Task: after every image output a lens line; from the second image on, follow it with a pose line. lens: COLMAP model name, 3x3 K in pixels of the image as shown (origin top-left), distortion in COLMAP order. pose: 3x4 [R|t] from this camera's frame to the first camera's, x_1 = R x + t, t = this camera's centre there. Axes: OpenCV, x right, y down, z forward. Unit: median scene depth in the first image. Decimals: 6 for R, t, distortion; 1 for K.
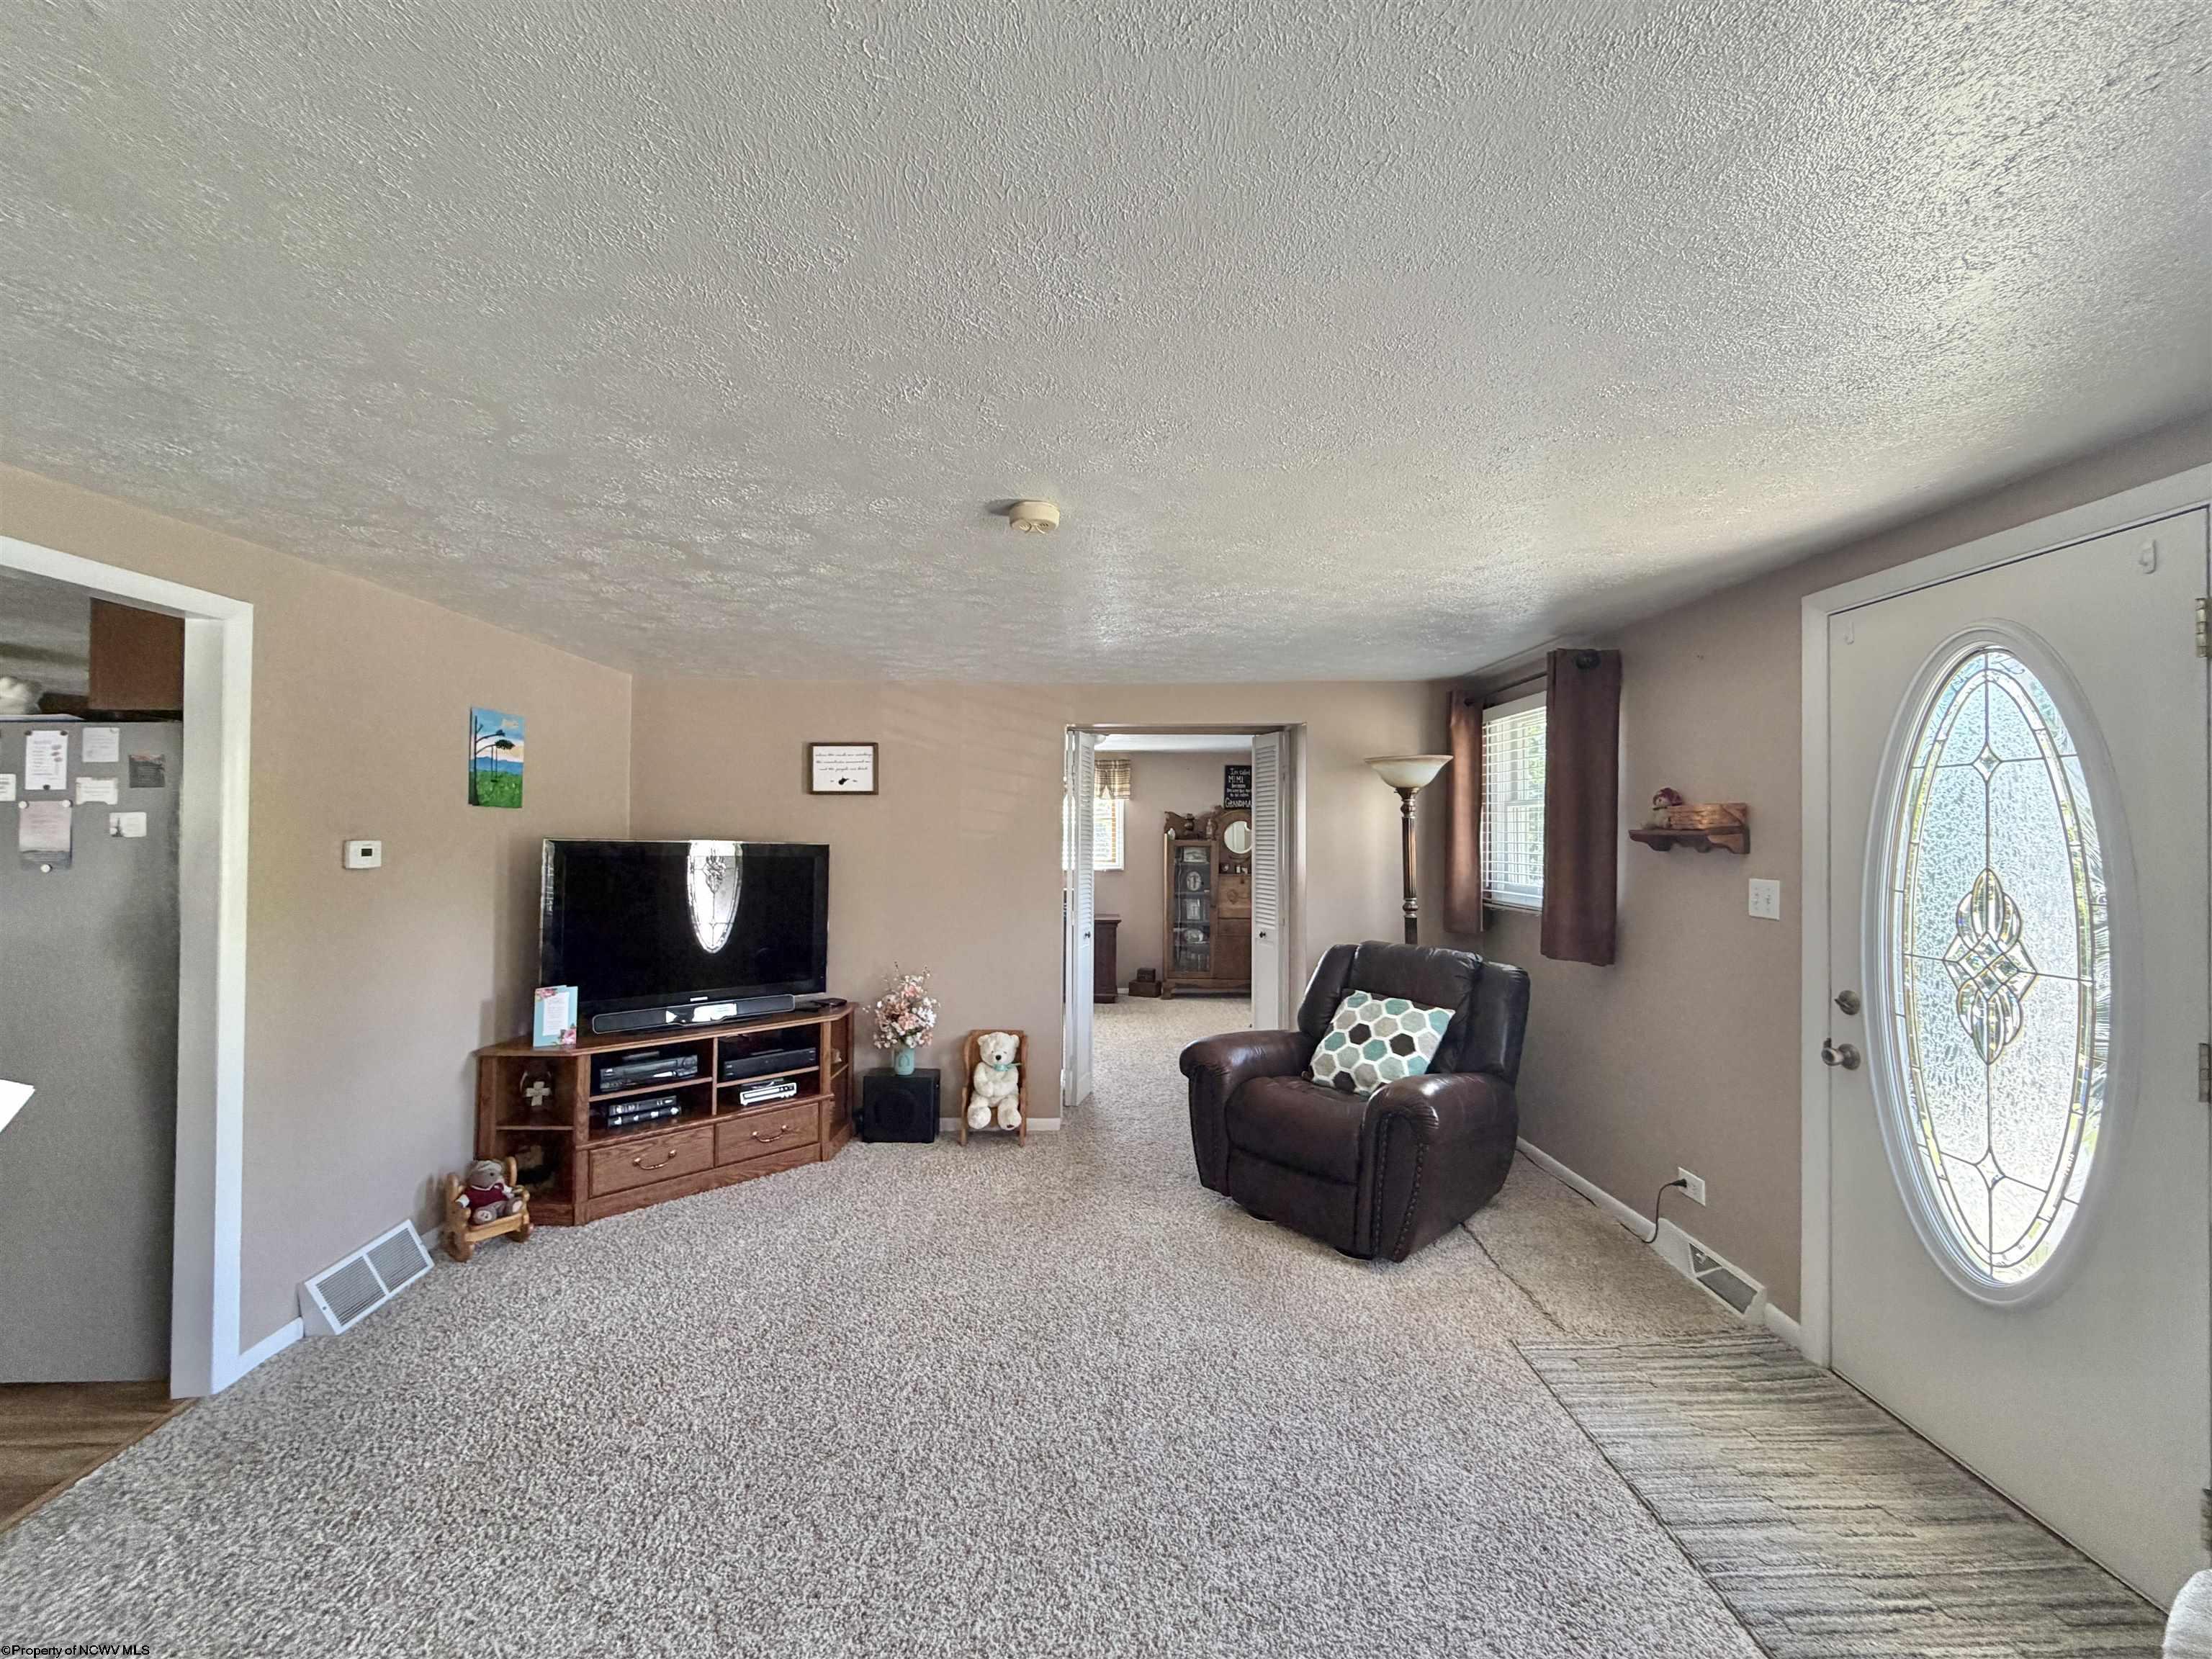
lens RADIAL K [[882.9, 0, 1105.4], [0, 882.9, 829.5], [0, 0, 1]] dist [0.000855, 0.000080]
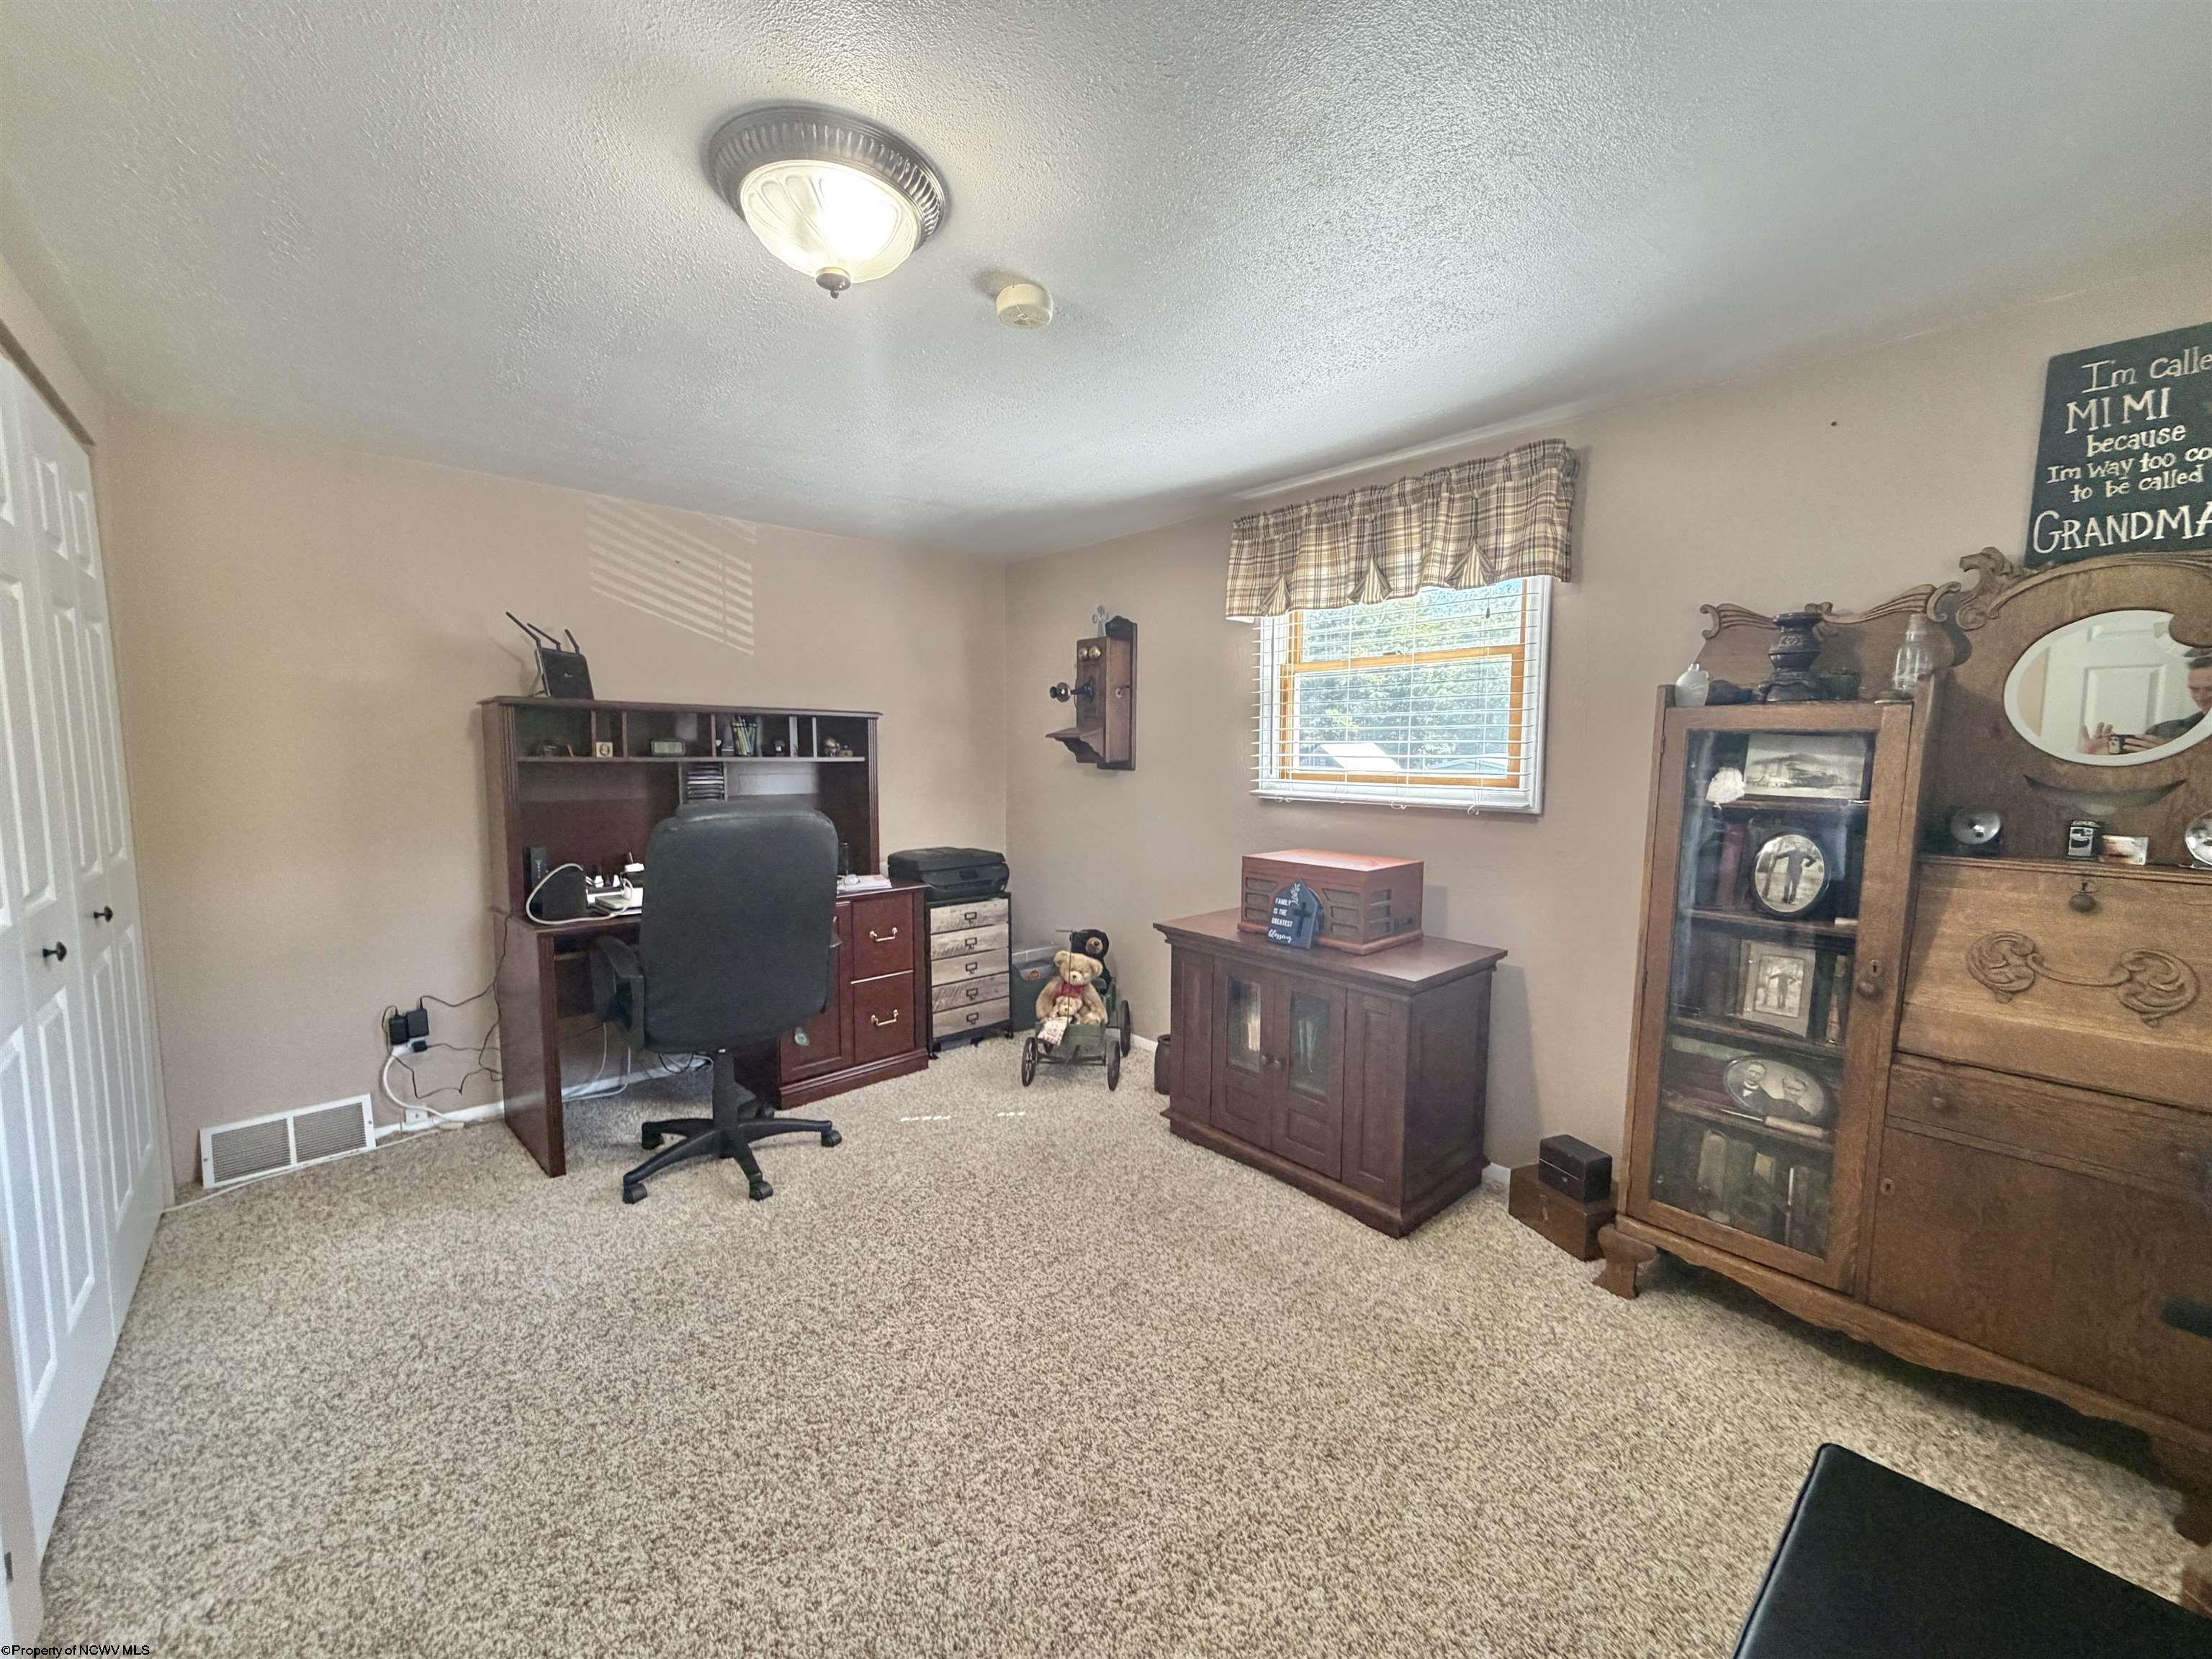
lens RADIAL K [[882.9, 0, 1105.7], [0, 882.9, 833.6], [0, 0, 1]] dist [0.000855, 0.000080]
pose [[0.639583, 0.072292, -0.765316, 0.314127], [0.005685, 0.995096, 0.098748, 0.041285], [0.768701, -0.067508, 0.636035, 1.305964]]
